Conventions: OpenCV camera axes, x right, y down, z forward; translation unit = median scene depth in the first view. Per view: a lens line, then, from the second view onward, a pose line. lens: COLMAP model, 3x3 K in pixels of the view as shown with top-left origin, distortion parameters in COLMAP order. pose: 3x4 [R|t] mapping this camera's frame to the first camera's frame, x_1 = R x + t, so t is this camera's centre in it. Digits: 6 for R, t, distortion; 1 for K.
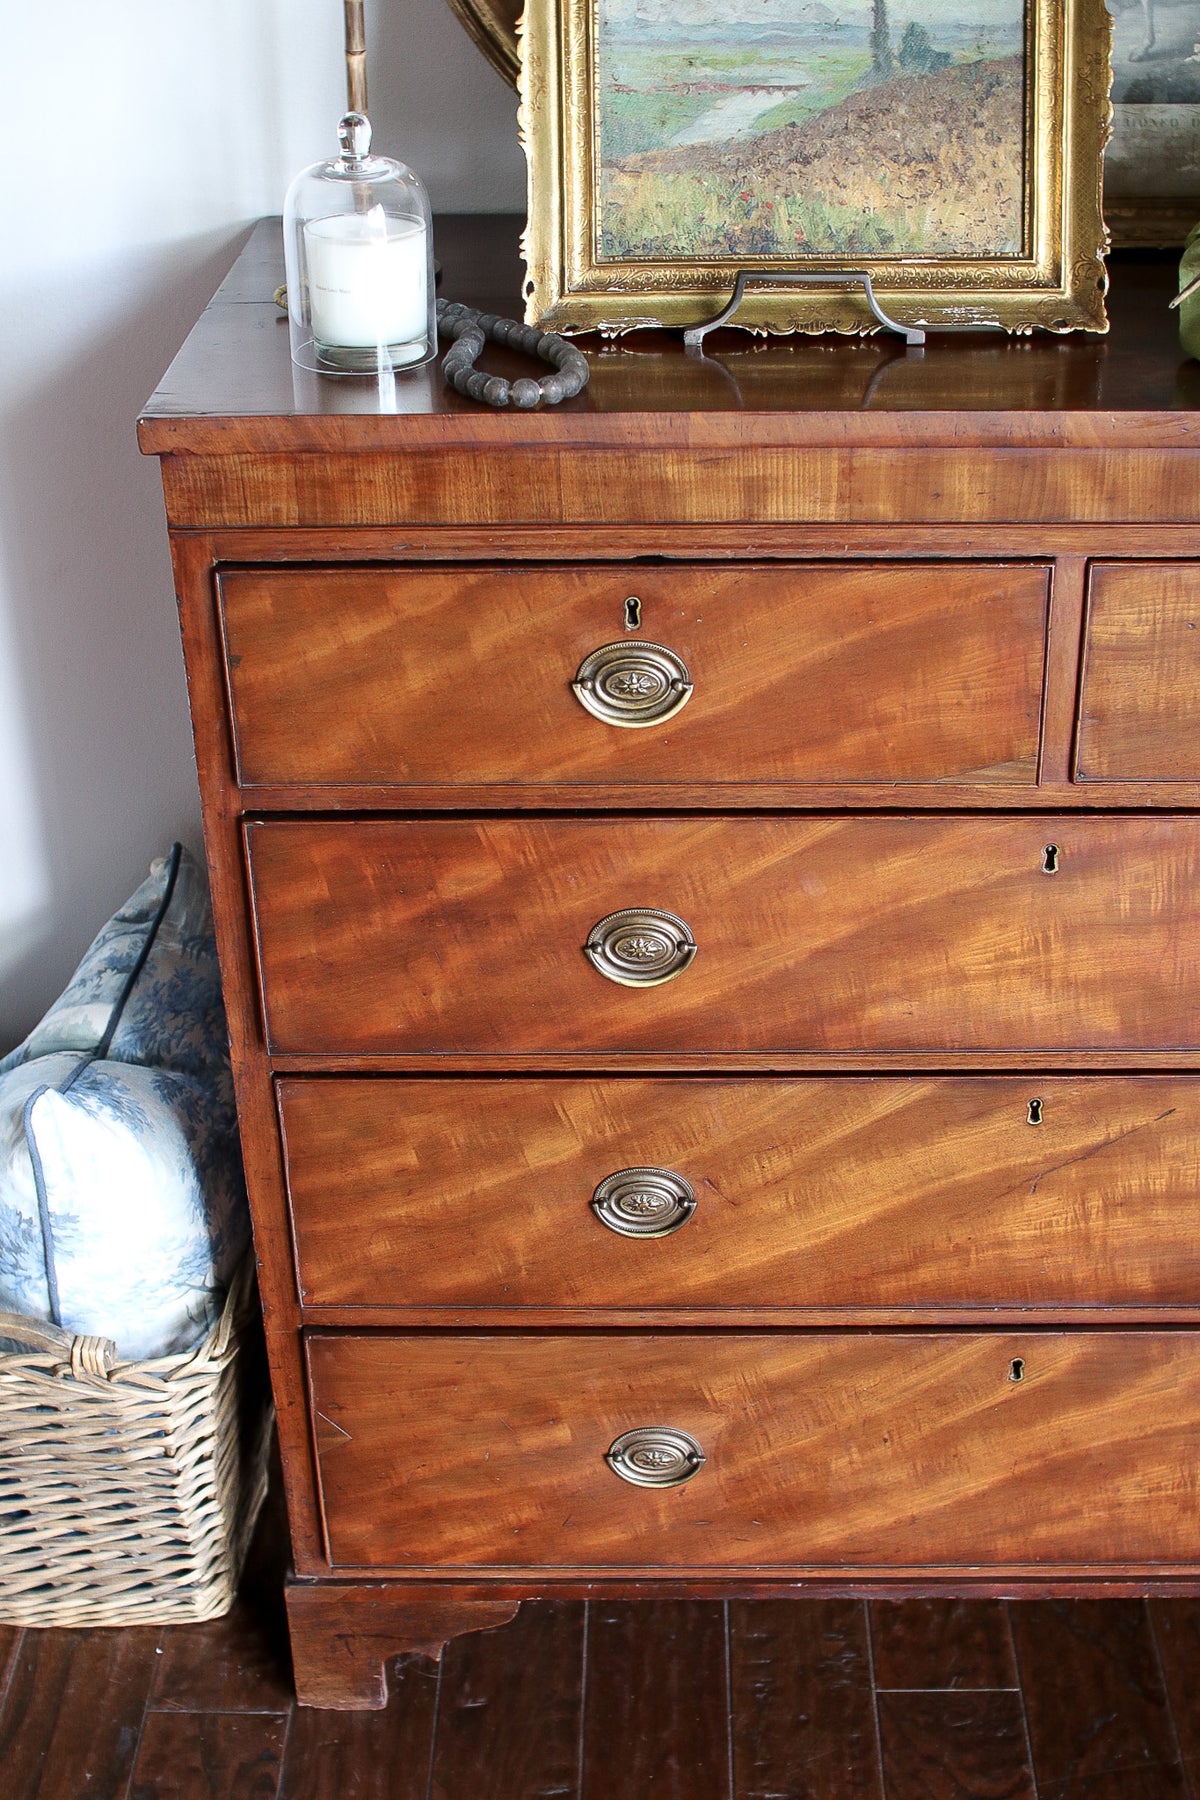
lens RADIAL K [[2522.9, 0, 600.0], [0, 2522.9, 900.0], [0, 0, 1]] dist [-0.184370, 0.285055]
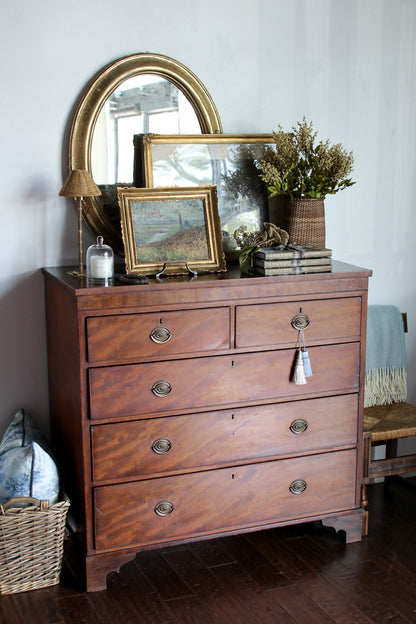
lens RADIAL K [[941.1, 0, 226.4], [0, 941.1, 309.7], [0, 0, 1]] dist [-0.165623, 0.243144]
pose [[0.906514, -0.056900, 0.418323, -0.675463], [0.182918, 0.945976, -0.267715, 0.414122], [-0.380491, 0.319206, 0.867948, -0.799080]]
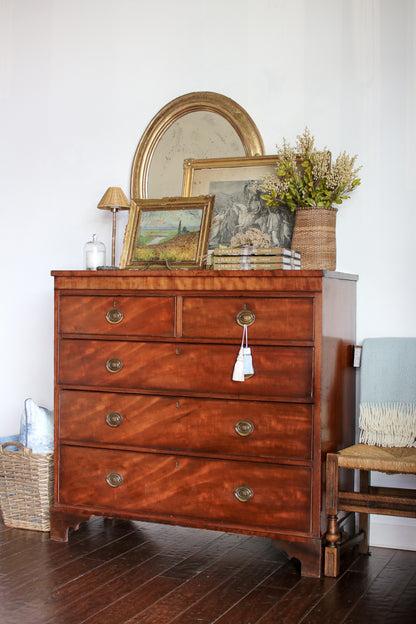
lens RADIAL K [[885.4, 0, 208.0], [0, 885.4, 312.0], [0, 0, 1]] dist [-0.169040, 0.127853]
pose [[0.927680, 0.036446, -0.371594, 0.986014], [-0.210680, 0.872752, -0.440361, 0.776124], [0.308260, 0.486801, 0.817313, -0.673030]]
